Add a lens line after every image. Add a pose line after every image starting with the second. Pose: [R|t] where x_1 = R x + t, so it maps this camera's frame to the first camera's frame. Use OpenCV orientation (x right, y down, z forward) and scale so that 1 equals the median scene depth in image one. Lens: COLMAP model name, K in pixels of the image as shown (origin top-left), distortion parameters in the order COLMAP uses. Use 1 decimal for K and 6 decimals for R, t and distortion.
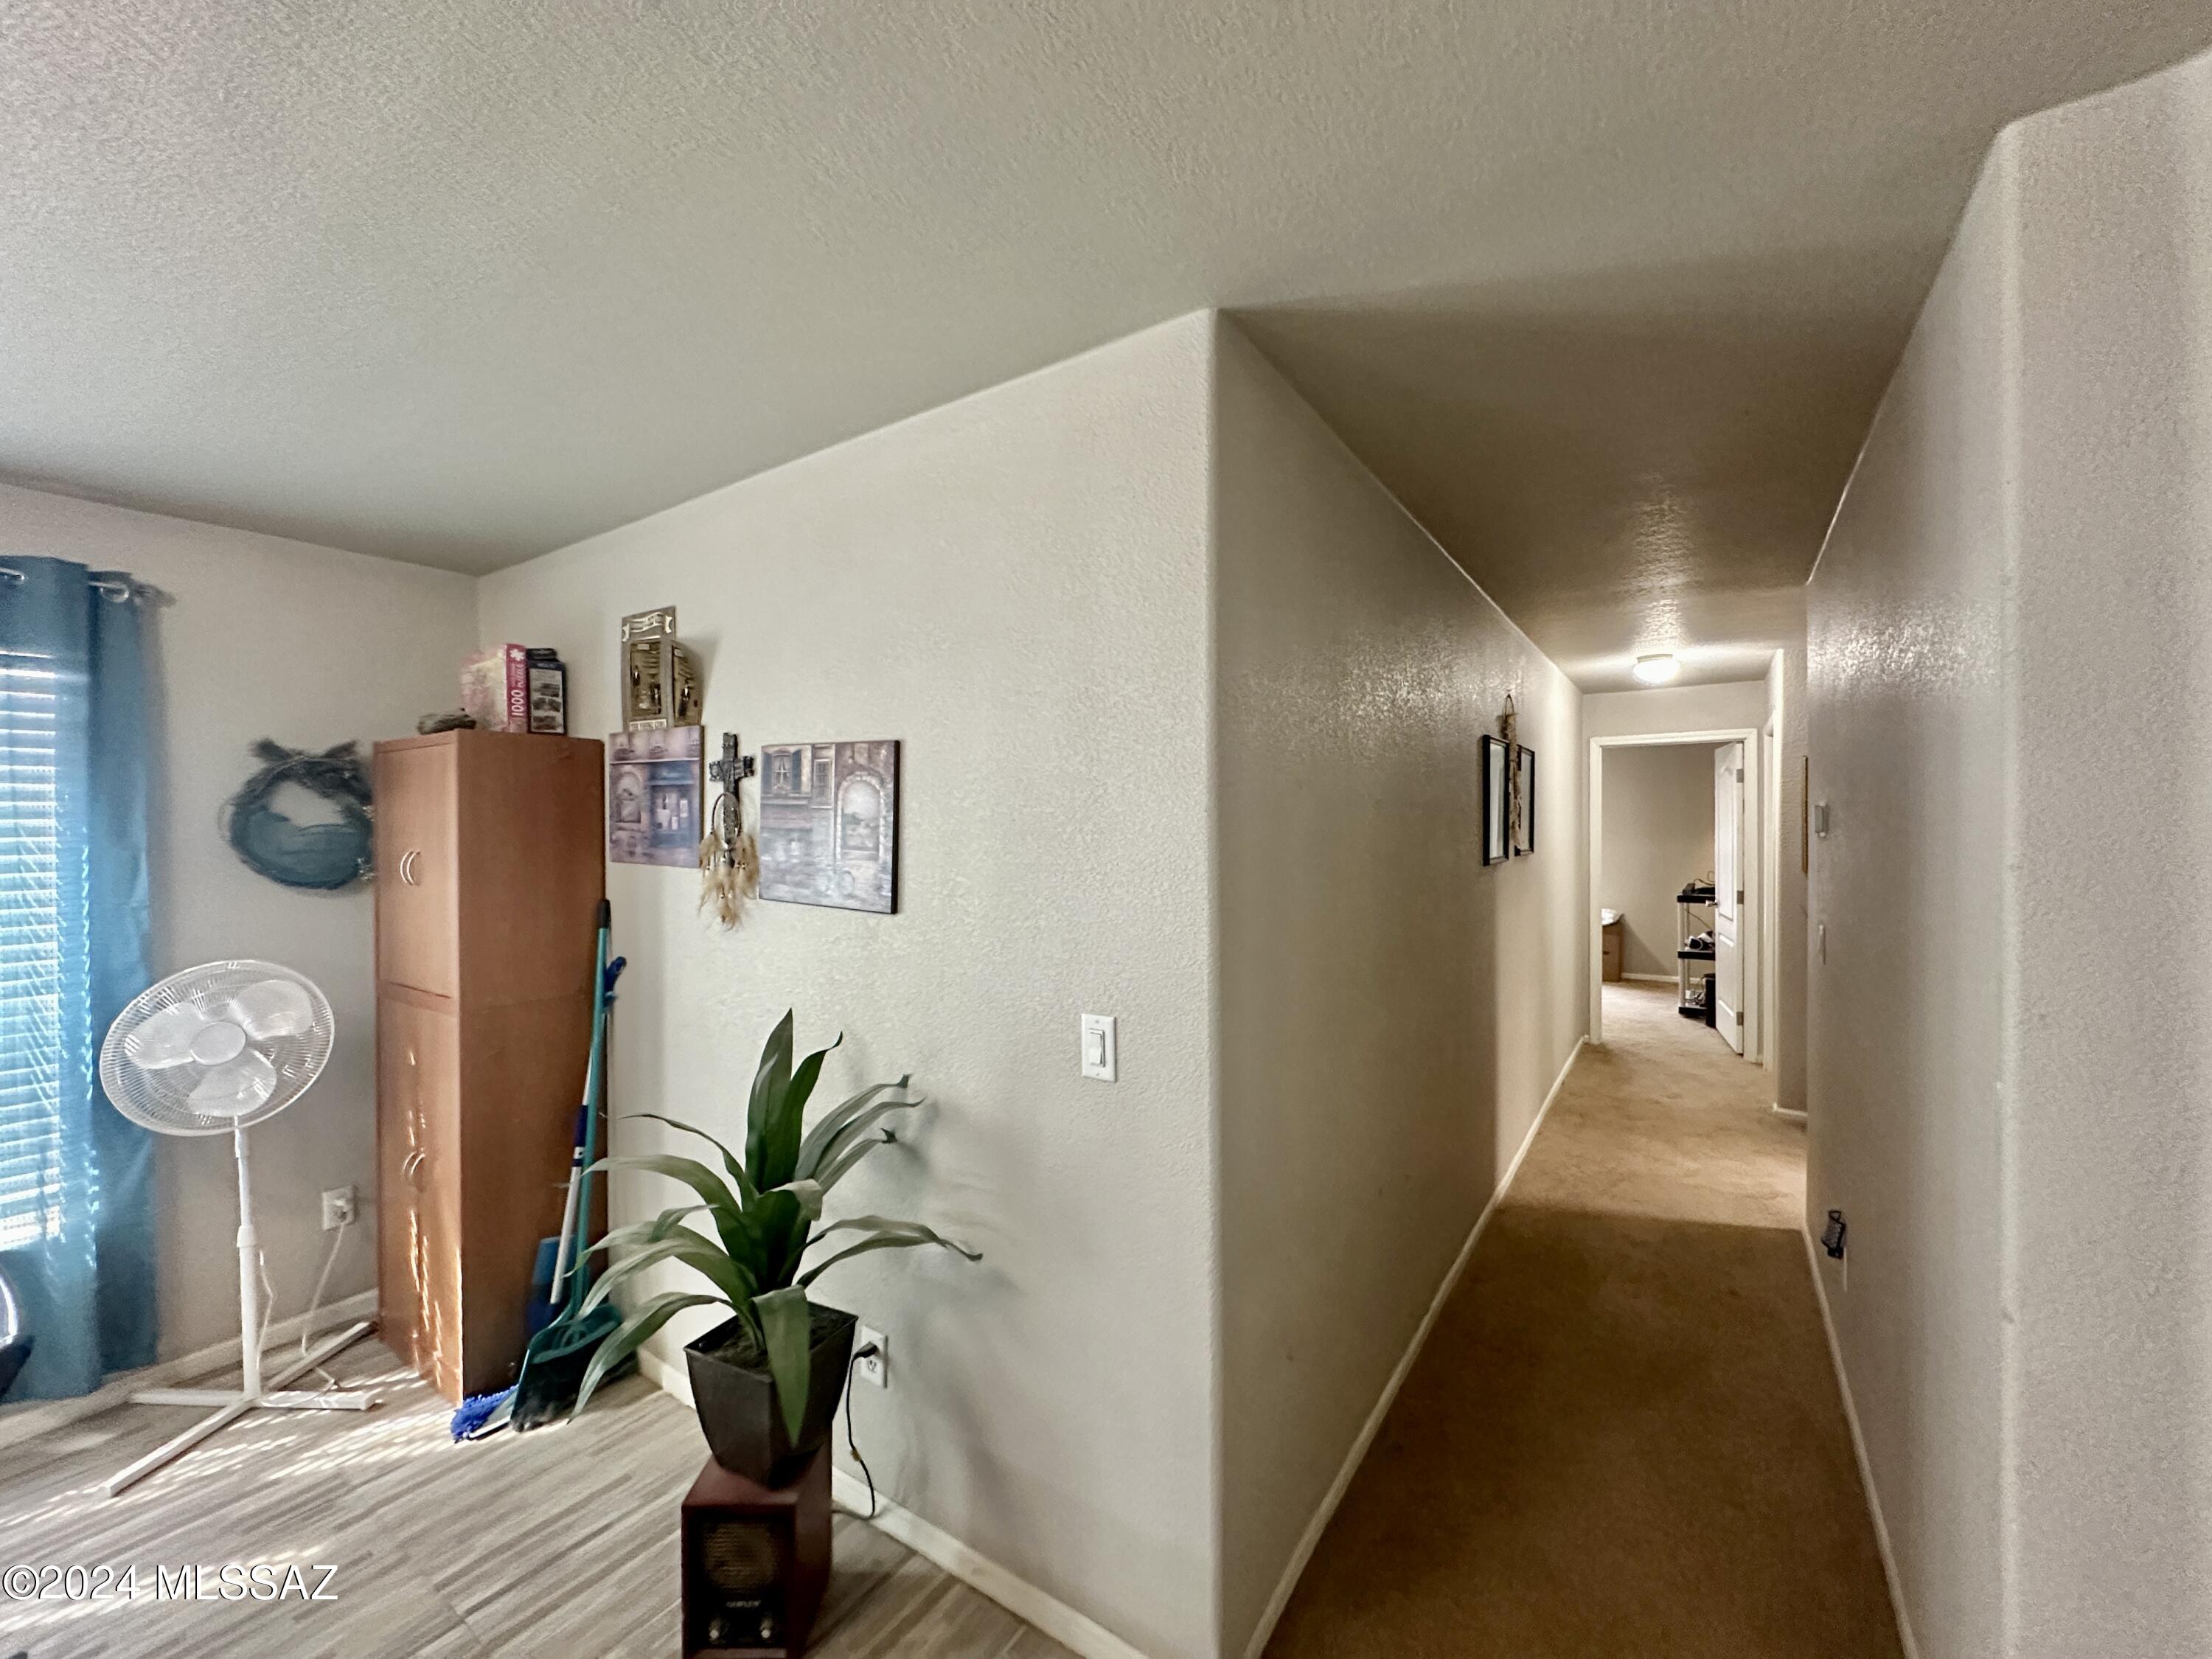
lens RADIAL K [[884.8, 0, 1106.0], [0, 884.8, 829.5], [0, 0, 1]] dist [-0.005562, -0.000113]
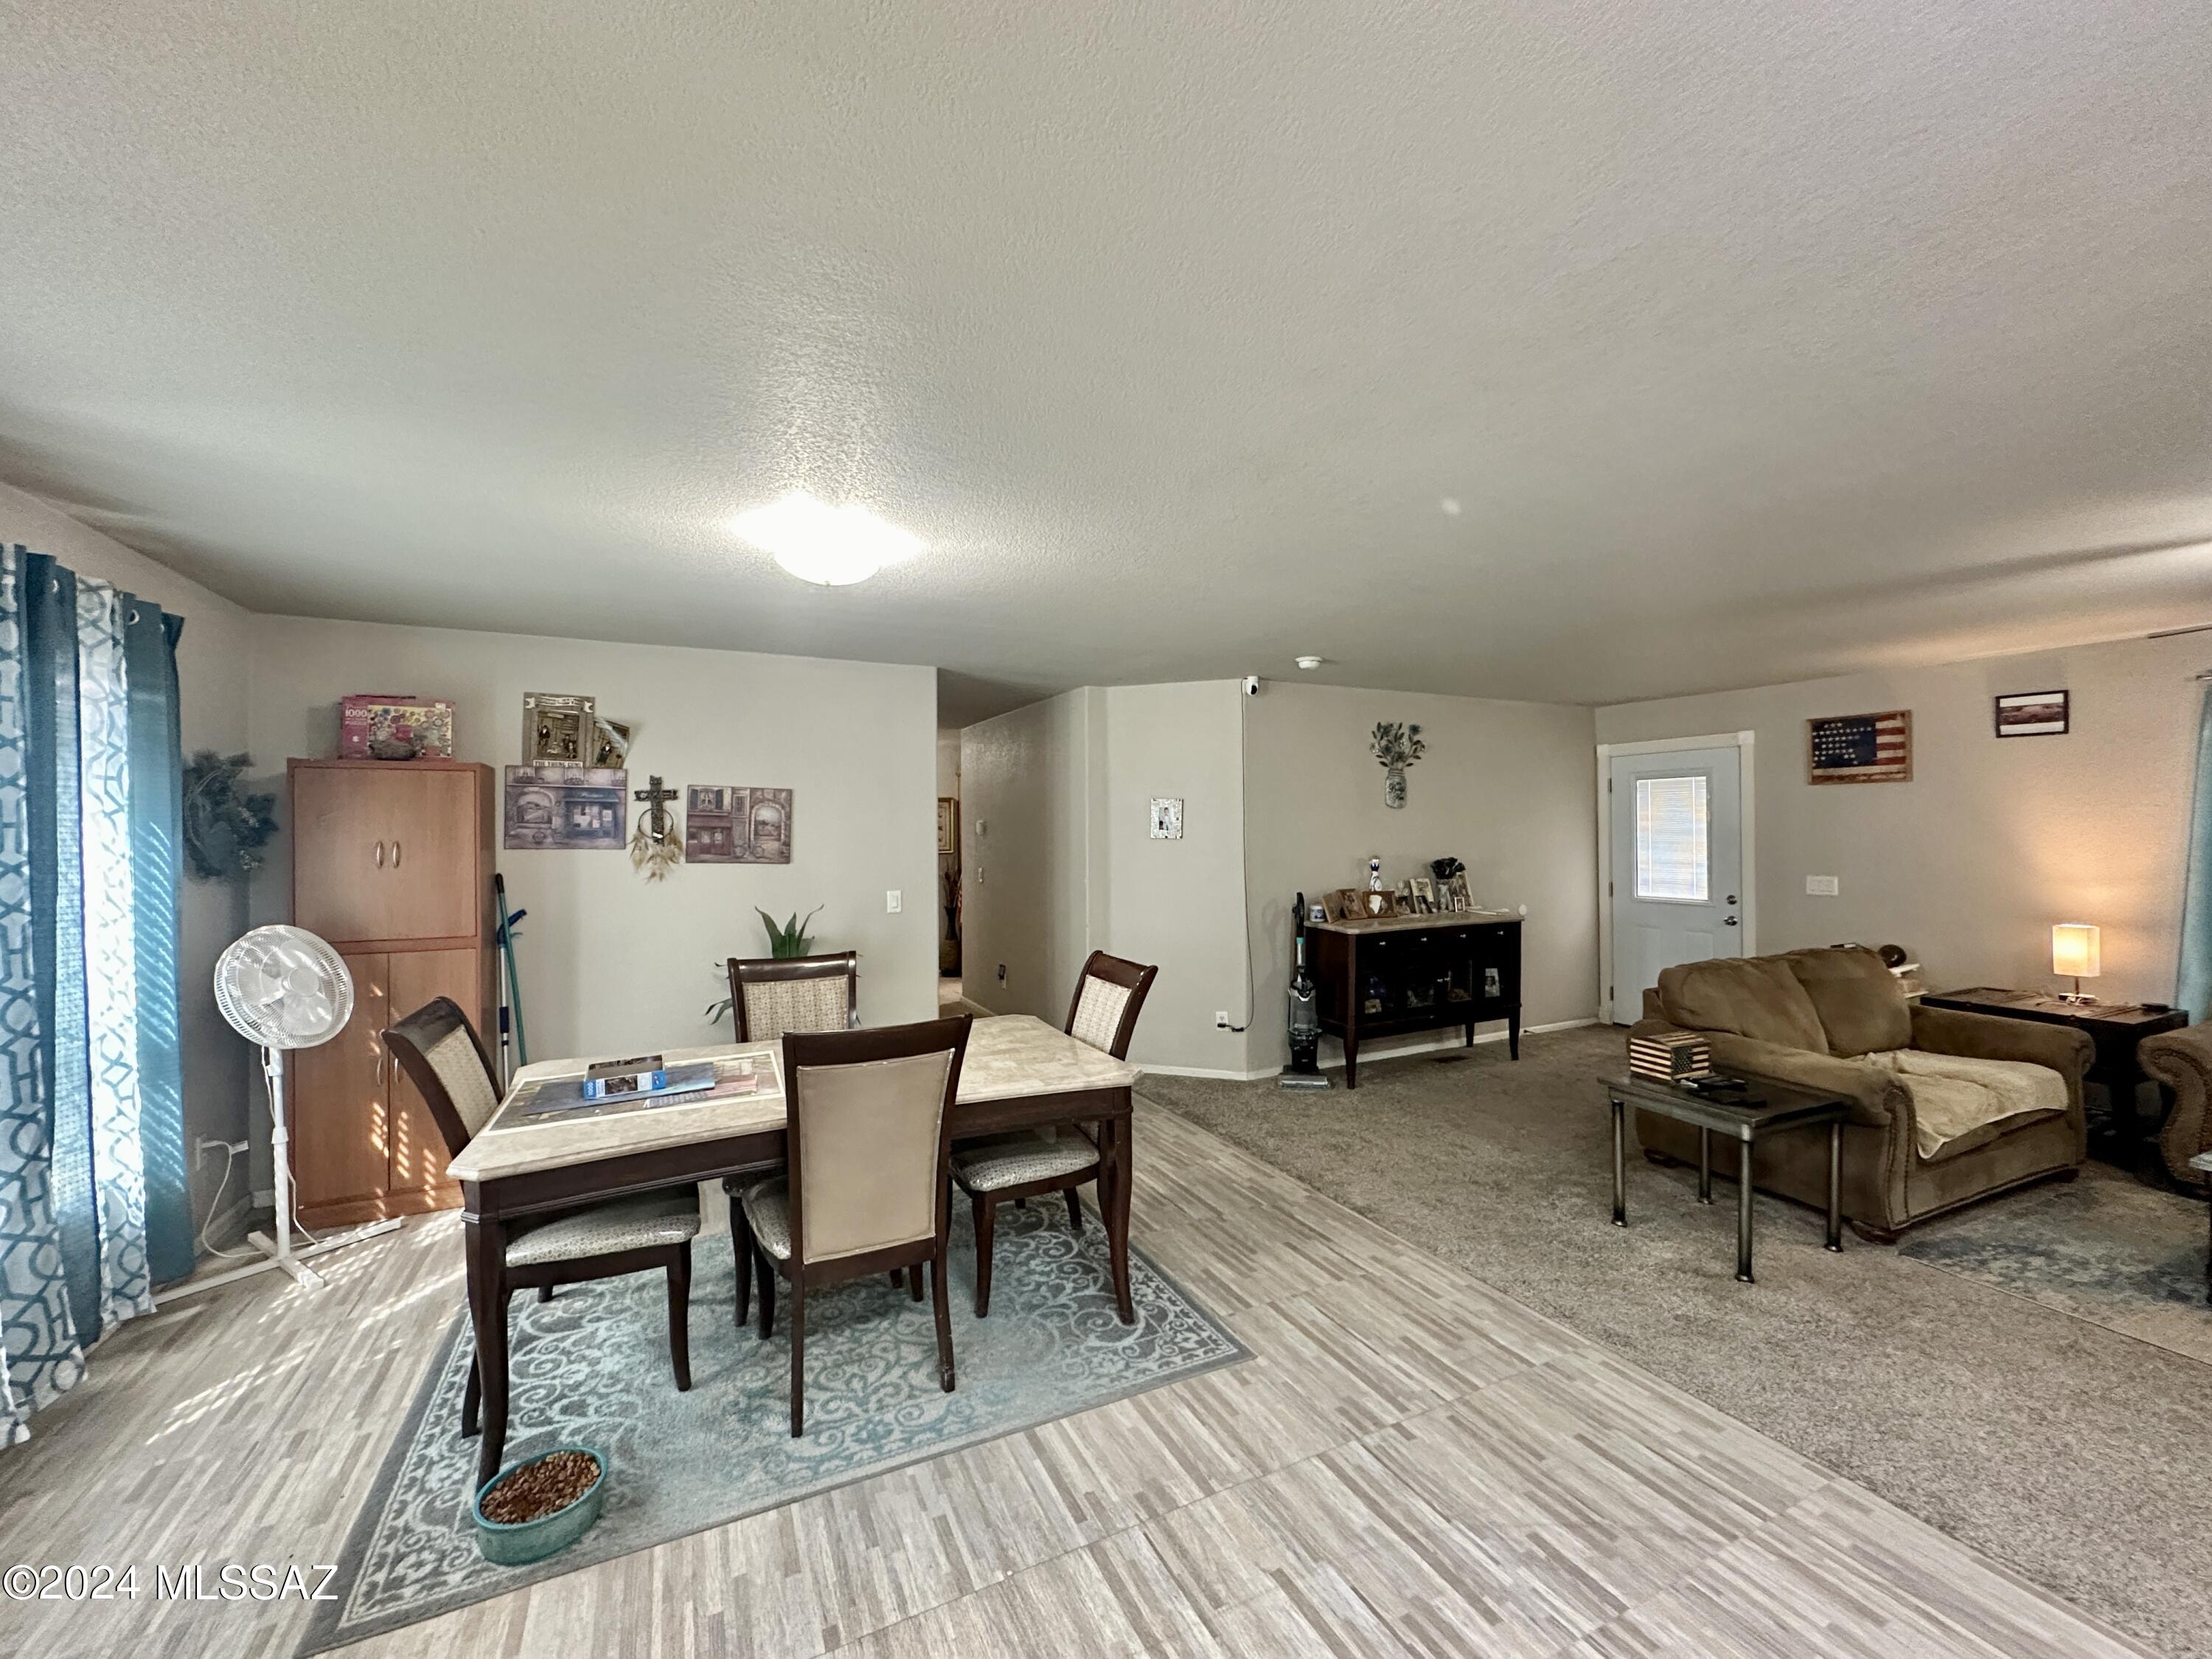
lens RADIAL K [[884.4, 0, 1107.5], [0, 884.4, 830.1], [0, 0, 1]] dist [-0.005562, 0.001104]
pose [[0.489424, 0.005061, 0.872031, -1.488308], [0.008424, 0.999909, -0.010531, 0.031150], [-0.872005, 0.012501, 0.489337, -0.704398]]
